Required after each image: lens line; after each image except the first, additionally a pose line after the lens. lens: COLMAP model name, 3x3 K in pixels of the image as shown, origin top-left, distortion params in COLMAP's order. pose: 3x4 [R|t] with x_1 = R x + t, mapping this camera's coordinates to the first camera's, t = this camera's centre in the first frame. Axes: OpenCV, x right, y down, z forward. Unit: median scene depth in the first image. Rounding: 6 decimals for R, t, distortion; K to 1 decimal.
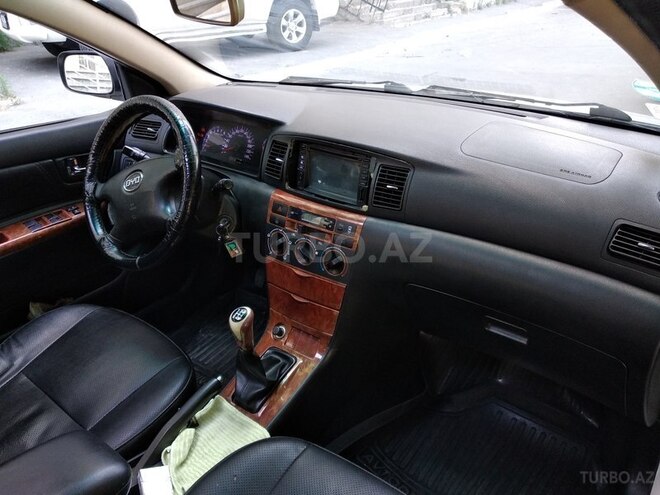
lens RADIAL K [[523.7, 0, 334.0], [0, 523.7, 248.8], [0, 0, 1]] dist [0.027086, -0.030804]
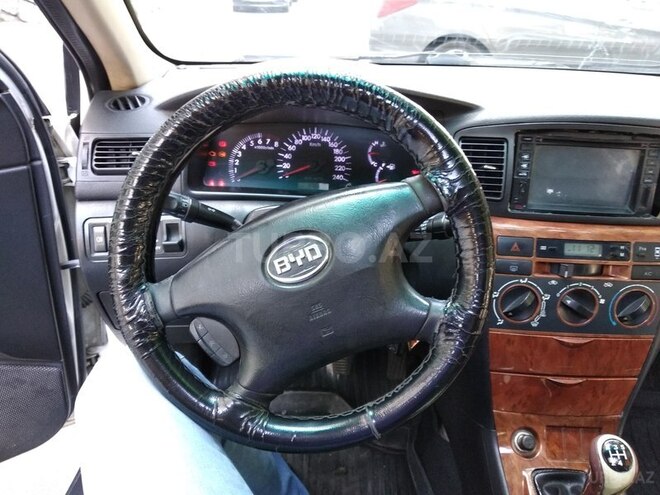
lens RADIAL K [[523.7, 0, 329.1], [0, 523.7, 252.4], [0, 0, 1]] dist [0.027086, -0.030804]
pose [[0.815539, -0.221805, 0.534508, -0.546597], [0.227669, 0.972125, 0.056030, -0.138991], [-0.532036, 0.075996, 0.843304, 0.555098]]
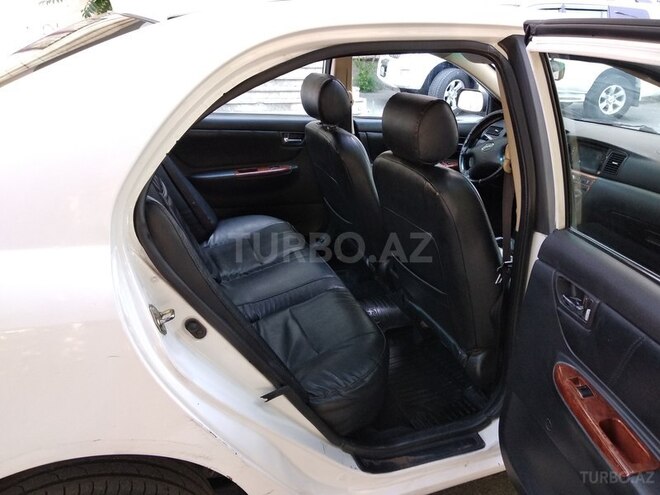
lens RADIAL K [[523.7, 0, 334.2], [0, 523.7, 247.3], [0, 0, 1]] dist [0.027086, -0.030804]
pose [[0.844392, 0.249434, -0.474114, 0.192881], [-0.299913, 0.953411, -0.032546, 0.477261], [0.443908, 0.169674, 0.879862, -1.010059]]
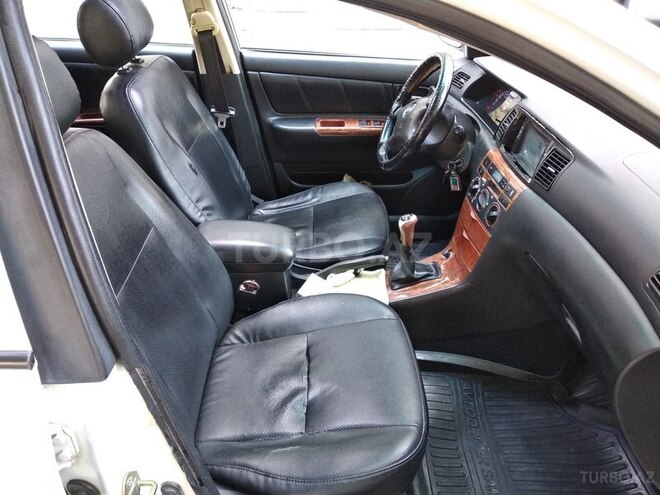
lens RADIAL K [[523.7, 0, 328.4], [0, 523.7, 250.7], [0, 0, 1]] dist [0.027086, -0.030804]
pose [[0.630270, 0.441349, -0.638726, 0.492597], [-0.396105, 0.890370, 0.224370, -0.019204], [0.667728, 0.111589, 0.735994, -0.120104]]
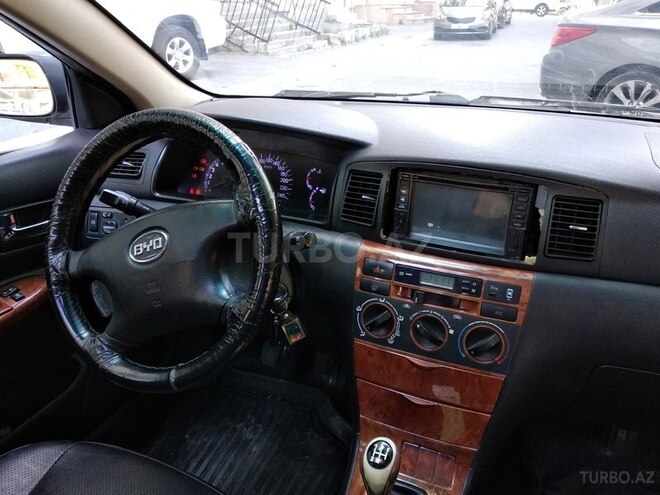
lens RADIAL K [[523.7, 0, 334.3], [0, 523.7, 244.8], [0, 0, 1]] dist [0.027086, -0.030804]
pose [[0.972331, -0.078043, 0.220187, -0.277481], [0.091745, 0.994388, -0.052689, -0.070297], [-0.214839, 0.071432, 0.974034, 0.322410]]
